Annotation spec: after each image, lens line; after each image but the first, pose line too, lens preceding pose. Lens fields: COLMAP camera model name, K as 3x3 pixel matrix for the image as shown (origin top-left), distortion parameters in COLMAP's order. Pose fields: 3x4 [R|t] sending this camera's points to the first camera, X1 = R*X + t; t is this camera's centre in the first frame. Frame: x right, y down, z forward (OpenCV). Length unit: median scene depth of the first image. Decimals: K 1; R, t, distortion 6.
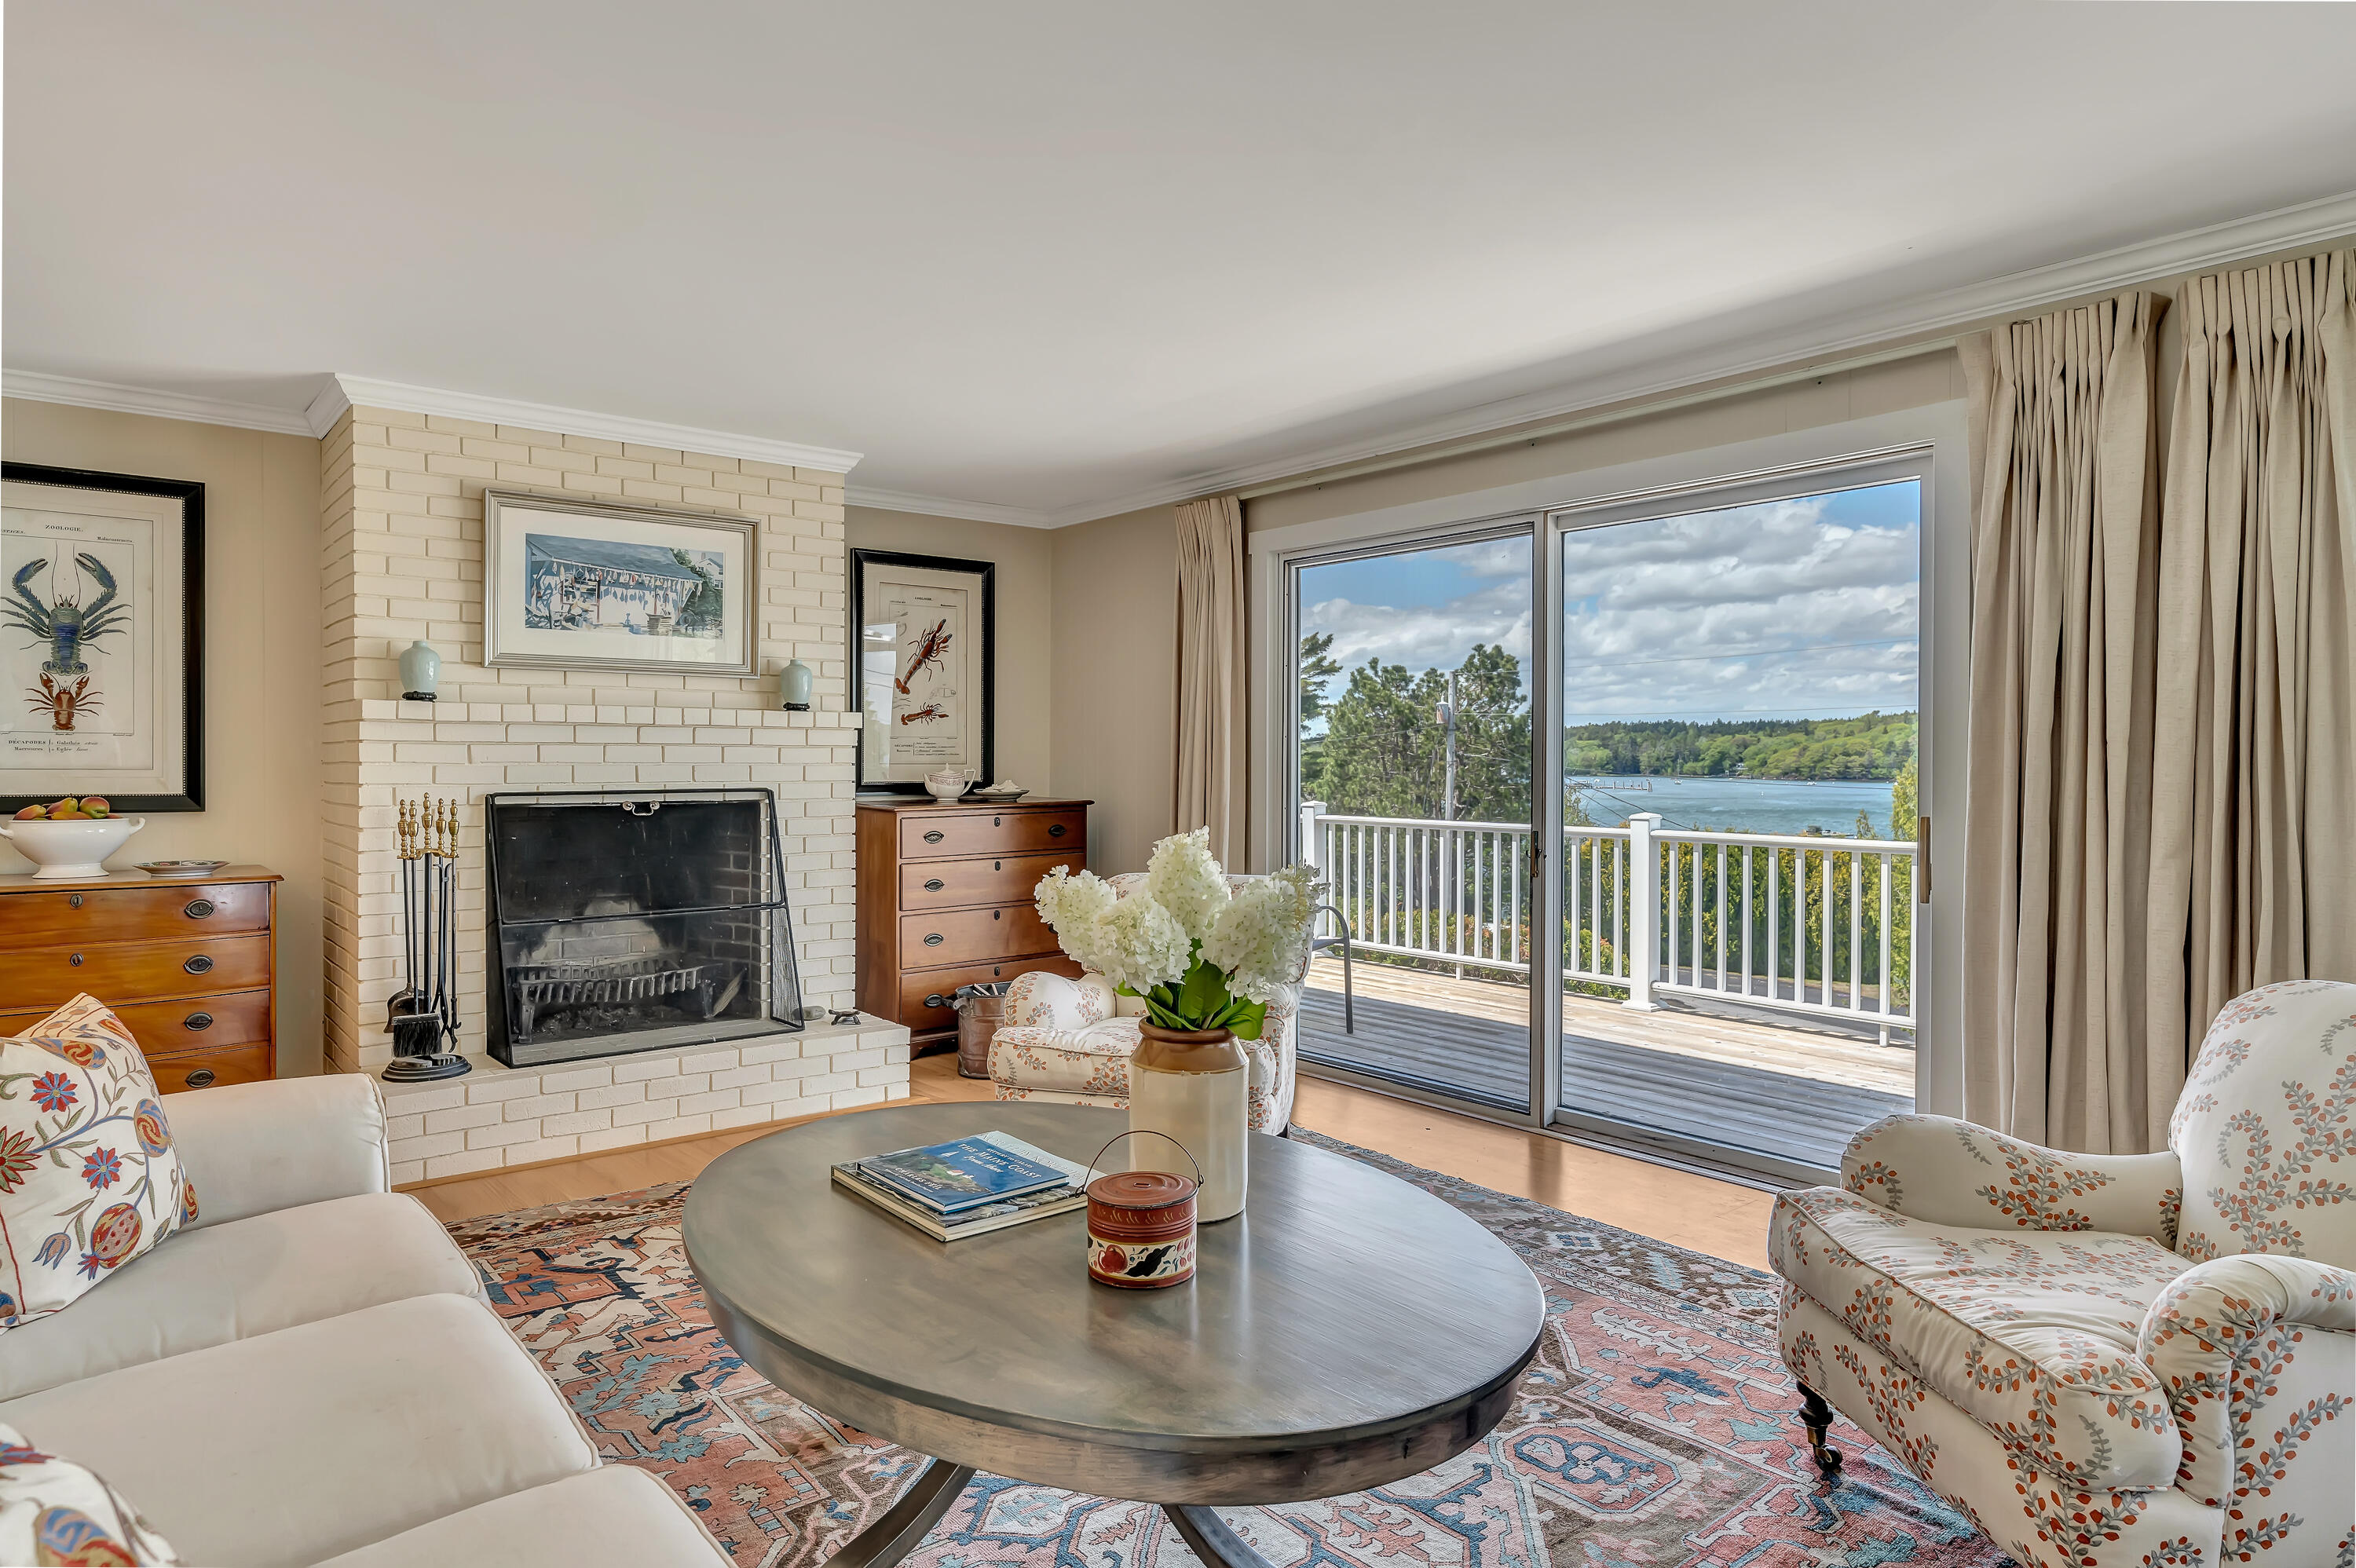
lens RADIAL K [[1375.5, 0, 1184.2], [0, 1375.5, 776.3], [0, 0, 1]] dist [-0.003145, 0.000960]
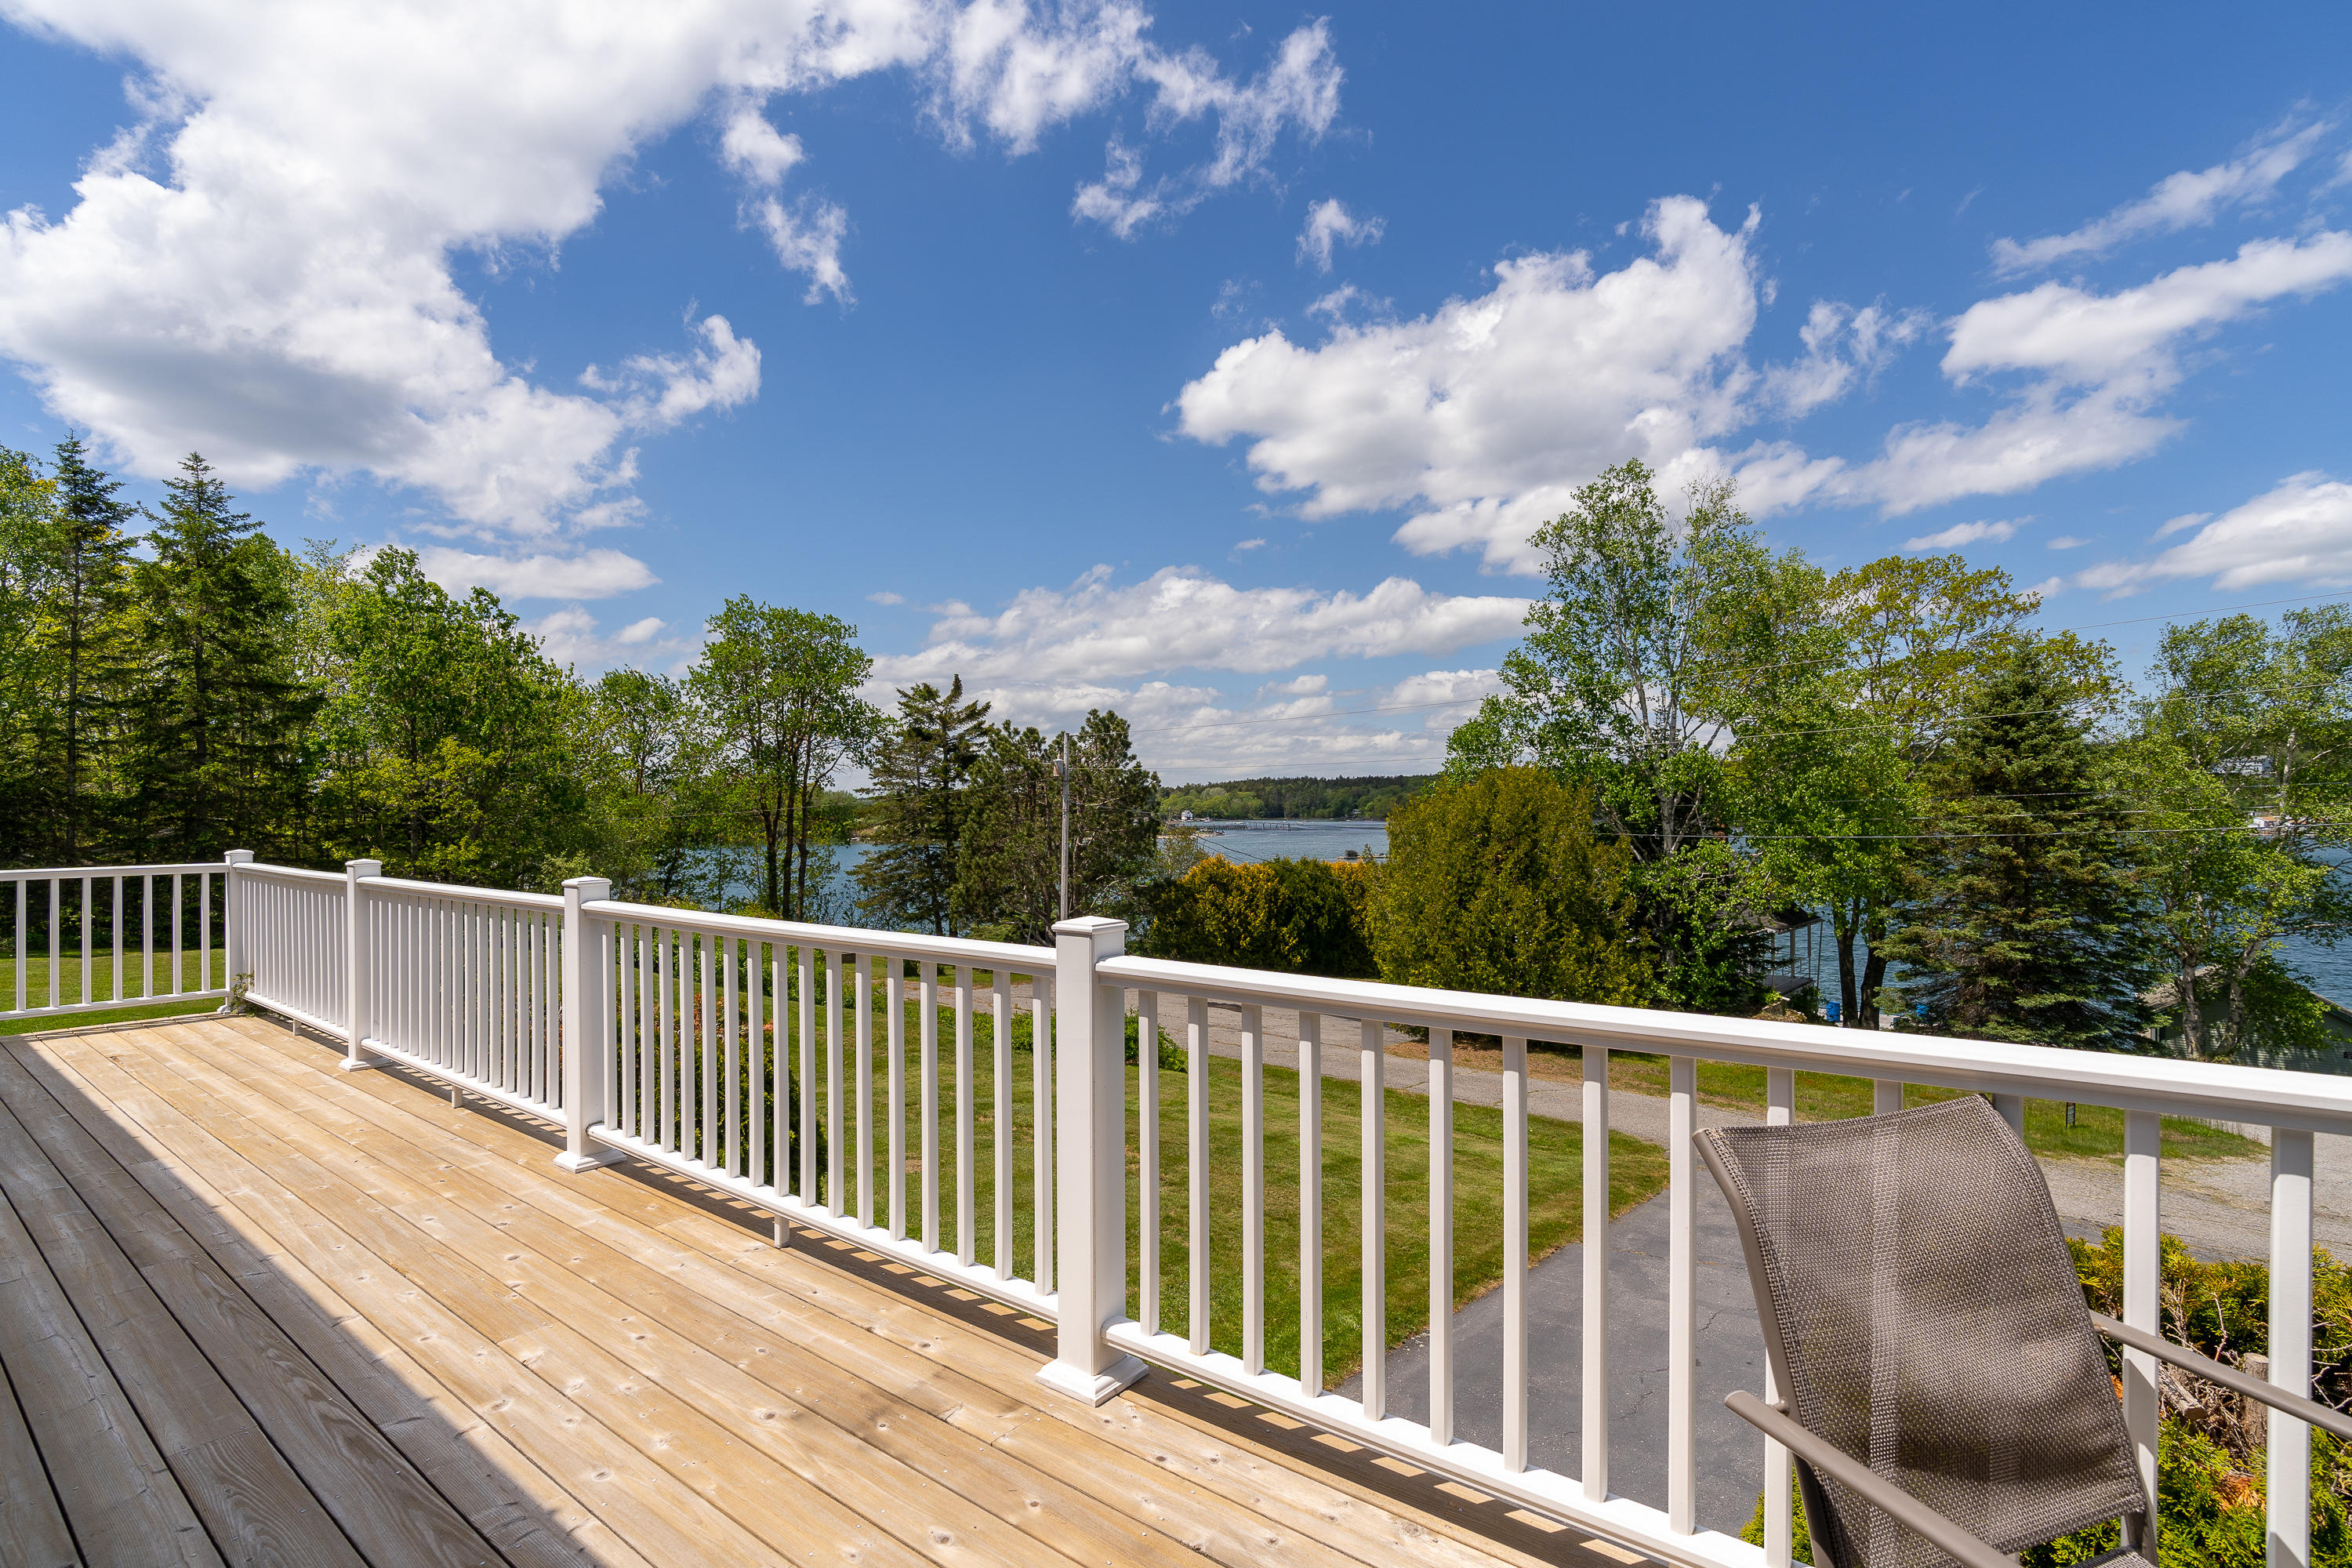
lens RADIAL K [[1084.6, 0, 1195.5], [0, 1084.6, 778.8], [0, 0, 1]] dist [-0.011693, 0.004023]
pose [[0.973081, -0.001721, 0.230458, 0.611885], [0.010796, 0.999215, -0.038121, 0.000767], [-0.230211, 0.039583, 0.972335, 0.465704]]
